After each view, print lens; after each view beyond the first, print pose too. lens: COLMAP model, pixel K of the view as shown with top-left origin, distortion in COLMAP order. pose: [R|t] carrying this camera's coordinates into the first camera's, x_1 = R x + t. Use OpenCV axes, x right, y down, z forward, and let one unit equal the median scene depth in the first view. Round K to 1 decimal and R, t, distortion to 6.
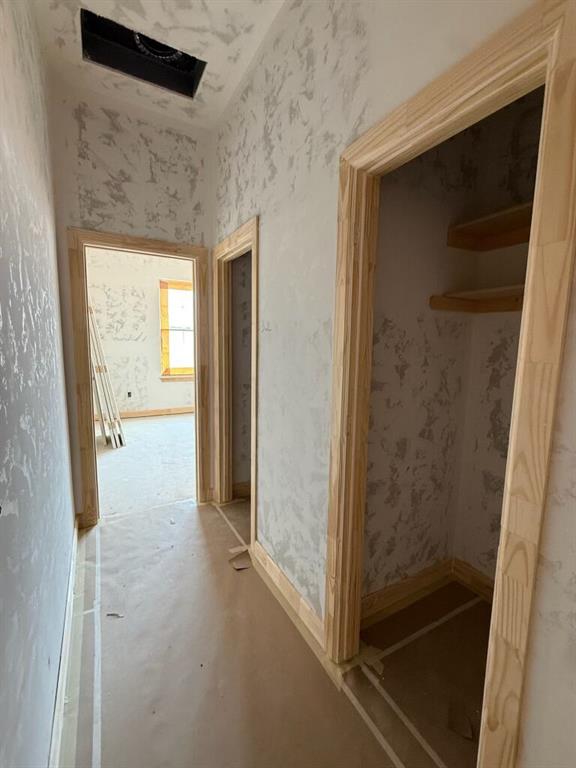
lens RADIAL K [[338.1, 0, 288.6], [0, 338.1, 381.2], [0, 0, 1]] dist [0.002081, 0.000340]
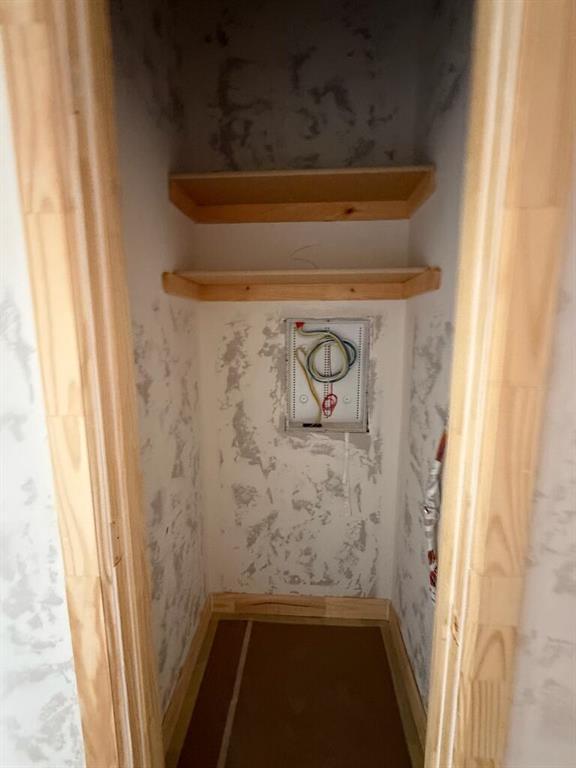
lens RADIAL K [[338.1, 0, 286.1], [0, 338.1, 382.8], [0, 0, 1]] dist [0.002081, 0.000340]
pose [[0.538841, -0.151989, 0.828583, -0.033642], [0.111634, 0.987798, 0.108597, -0.079630], [-0.834978, 0.033981, 0.549233, 0.428337]]
